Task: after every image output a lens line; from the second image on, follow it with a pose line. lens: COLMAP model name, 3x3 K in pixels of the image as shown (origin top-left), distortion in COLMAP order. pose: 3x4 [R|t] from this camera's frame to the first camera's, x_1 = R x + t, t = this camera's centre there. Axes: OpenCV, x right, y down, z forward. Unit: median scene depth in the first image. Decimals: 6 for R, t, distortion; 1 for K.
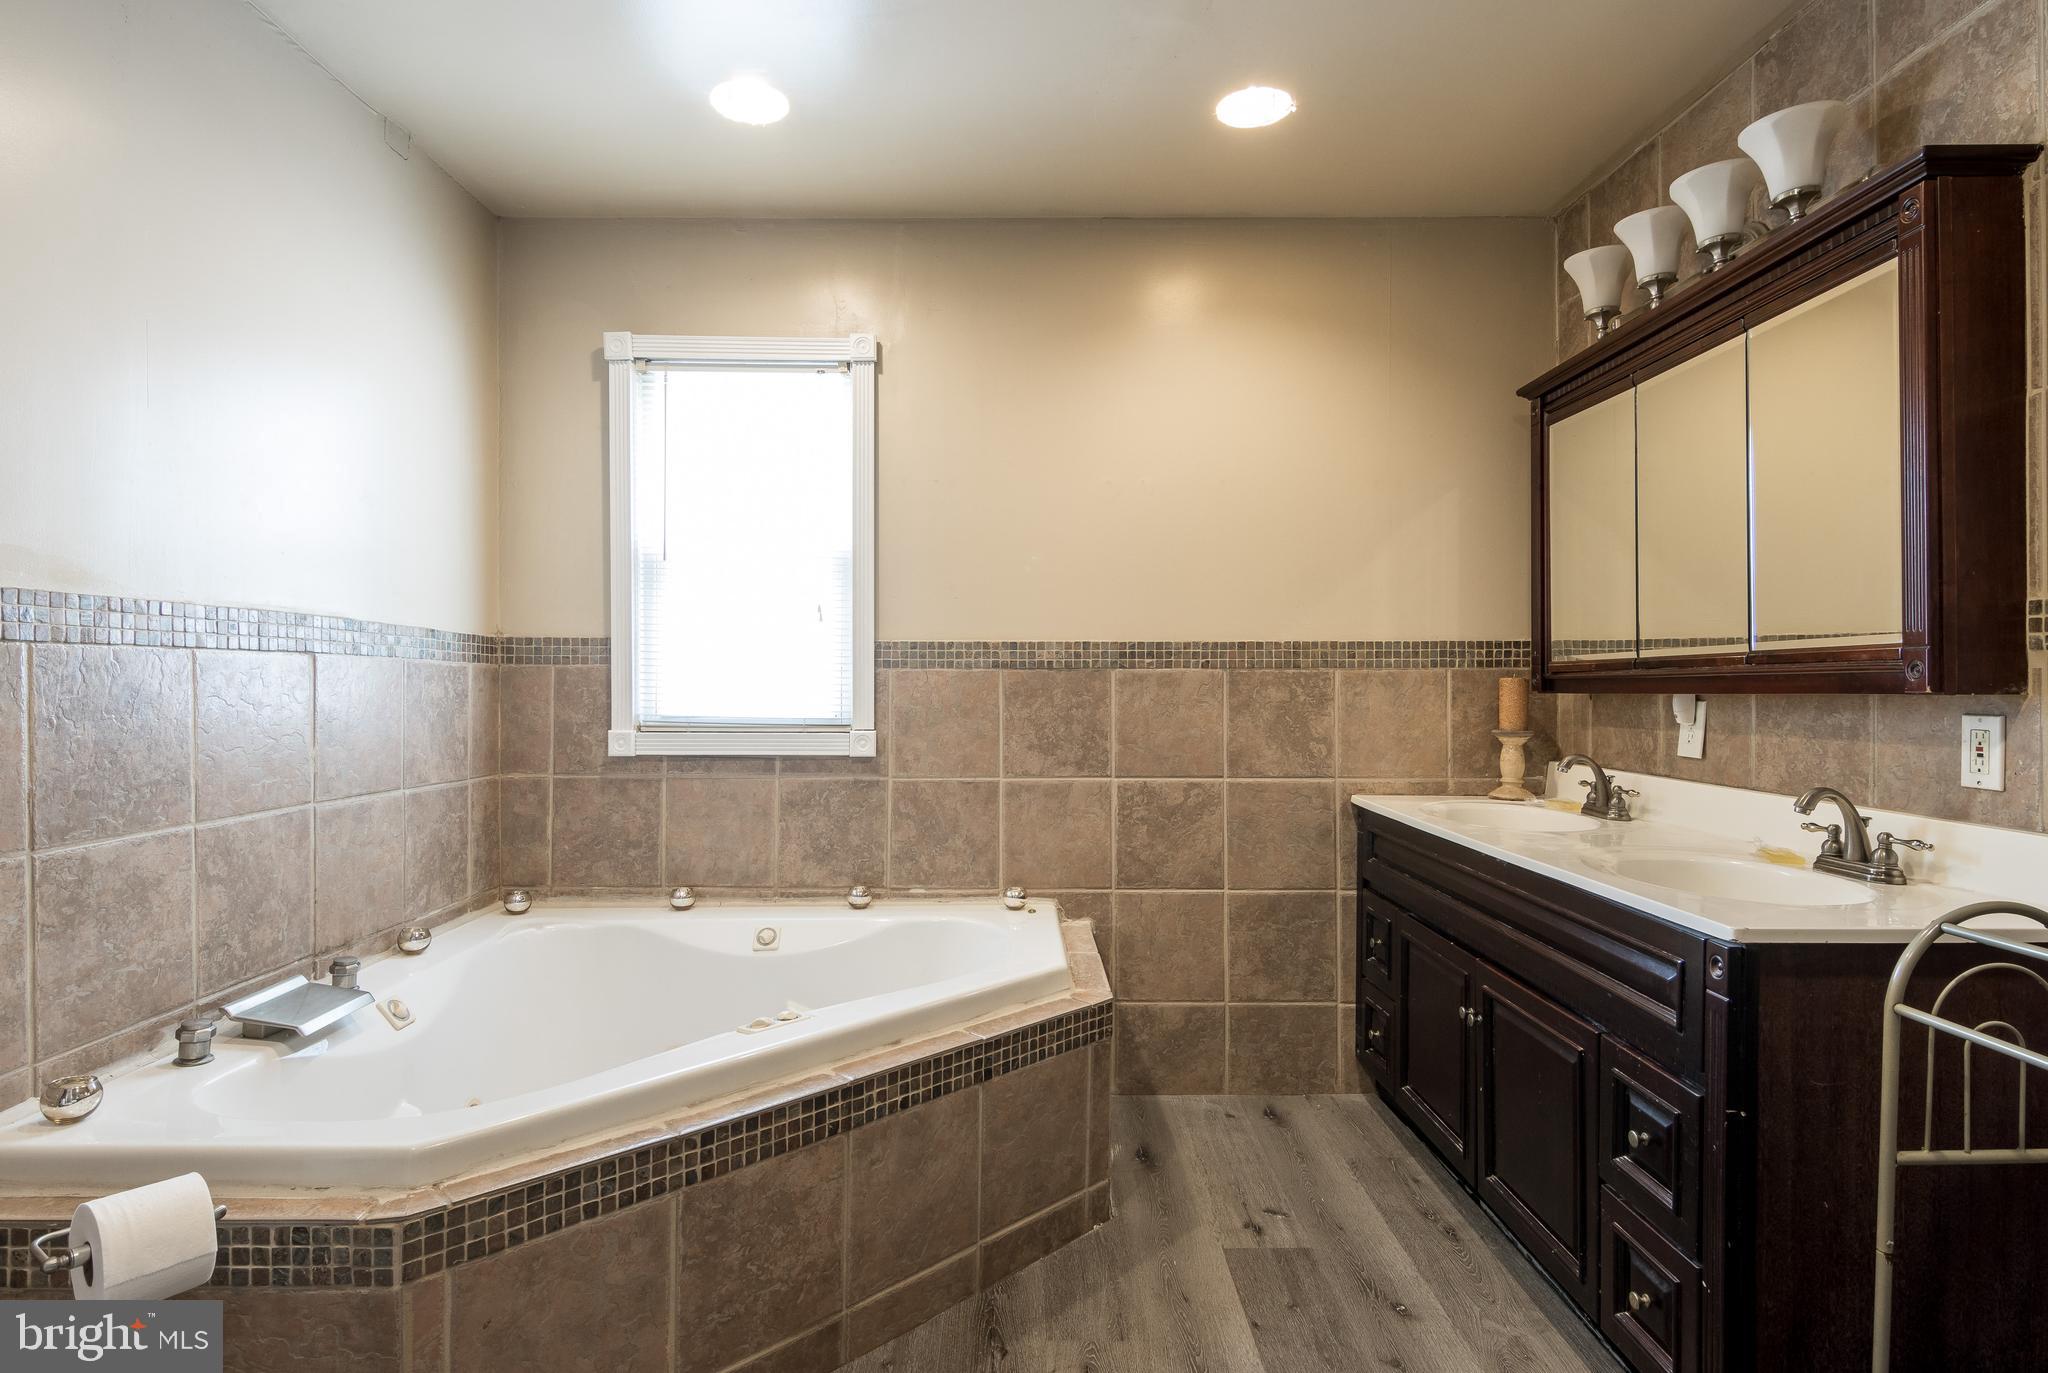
lens RADIAL K [[1043.7, 0, 1032.4], [0, 1043.7, 690.5], [0, 0, 1]] dist [0.013976, -0.010684]
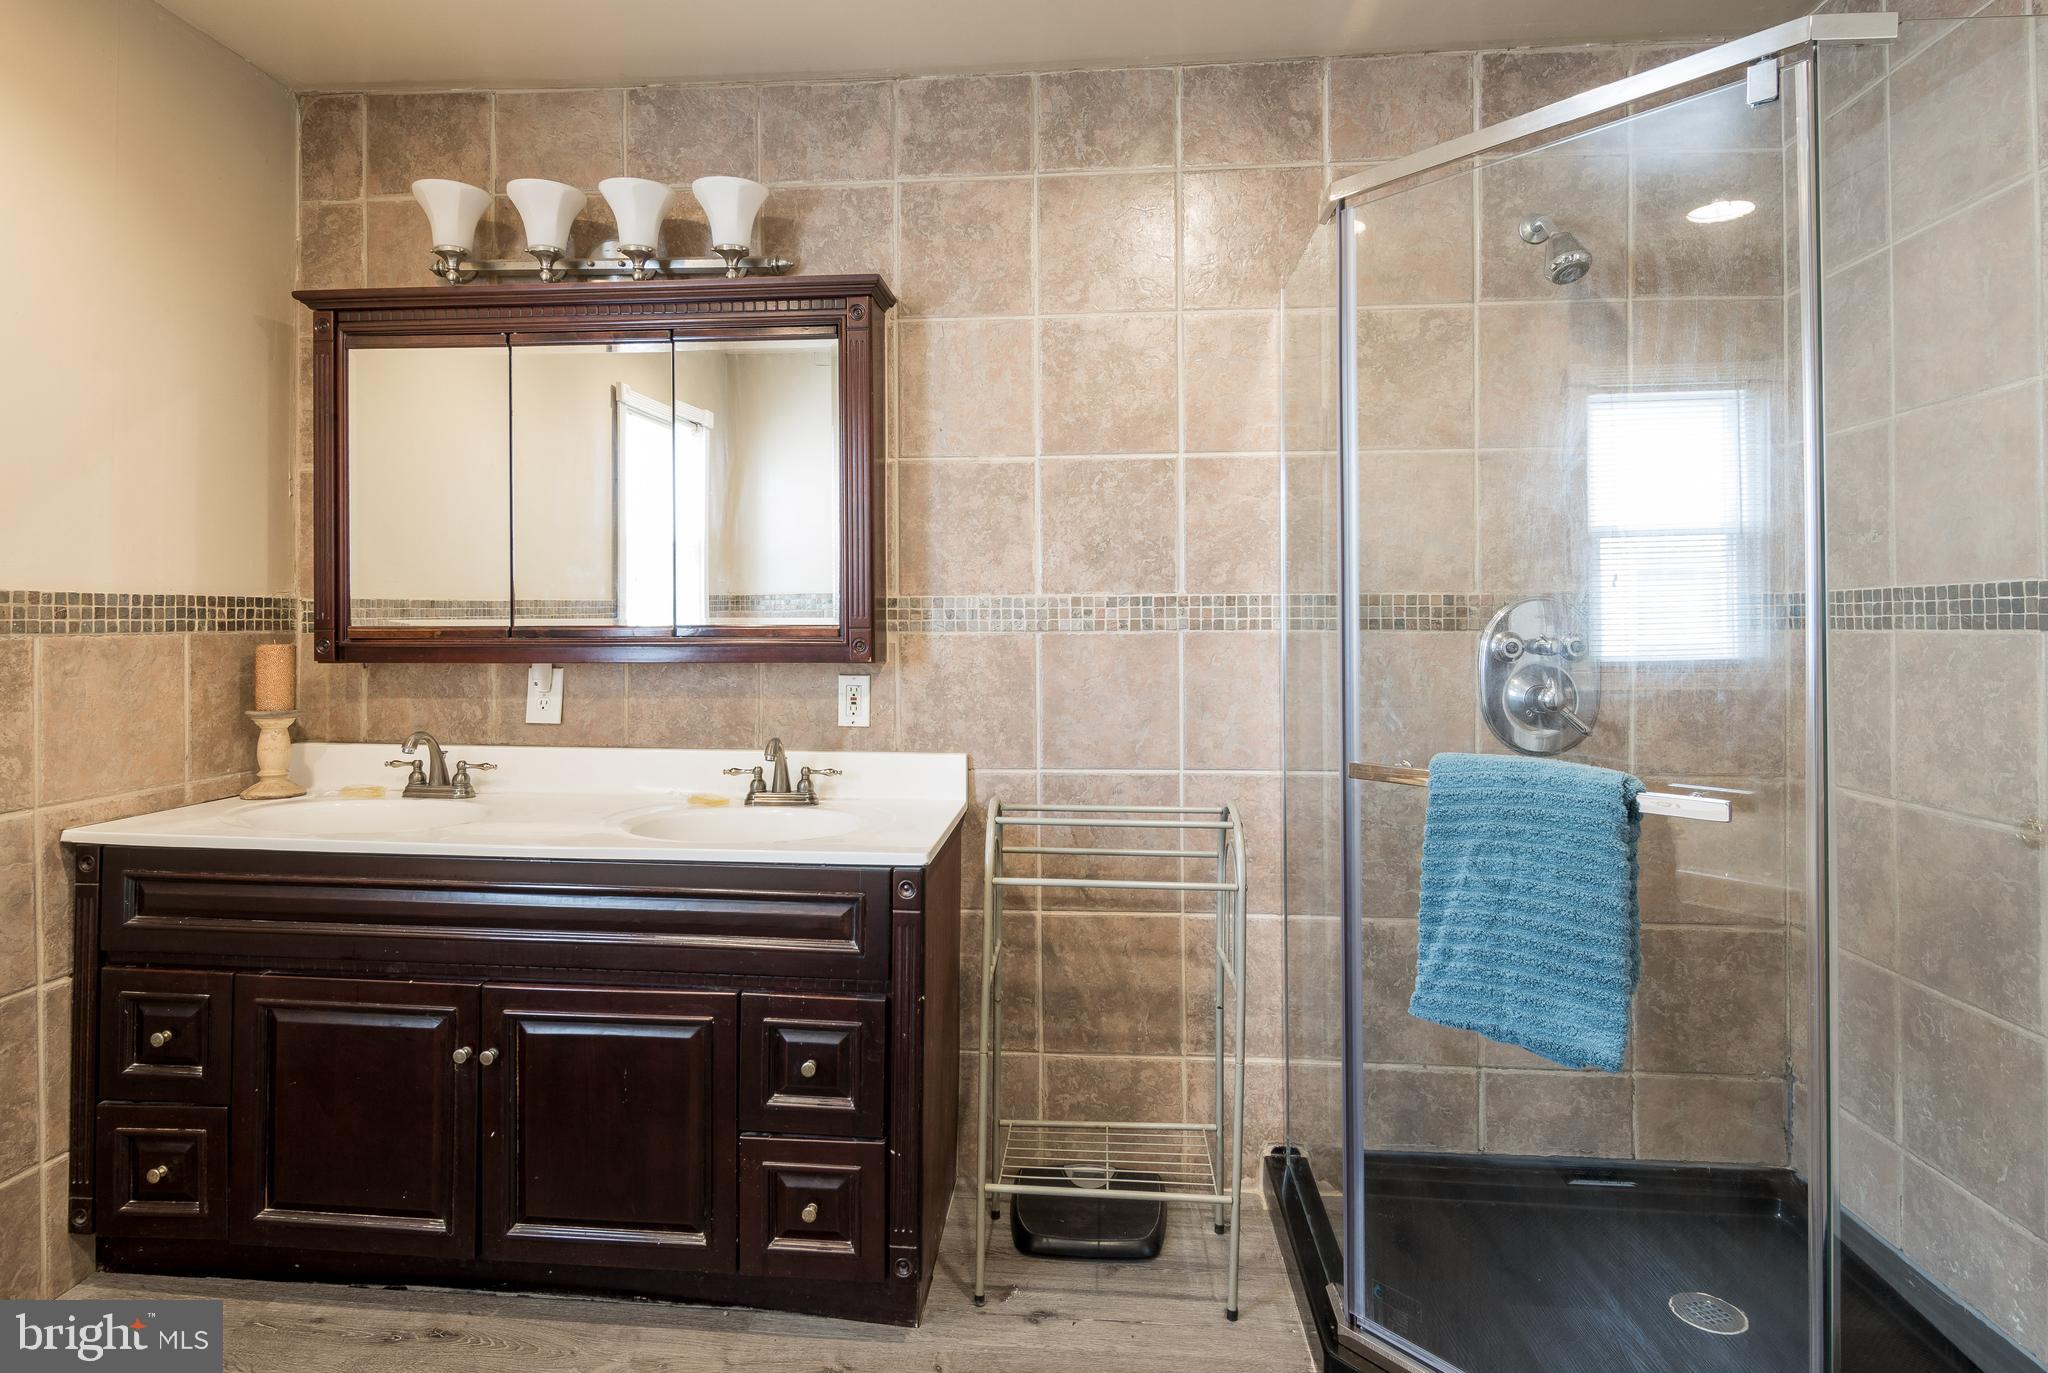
lens RADIAL K [[1043.7, 0, 1002.2], [0, 1043.7, 619.1], [0, 0, 1]] dist [0.013976, -0.010684]
pose [[0.112907, 0.005410, 0.993591, -0.281911], [0.003950, 0.999975, -0.005893, -0.025116], [-0.993598, 0.004591, 0.112883, 0.363935]]
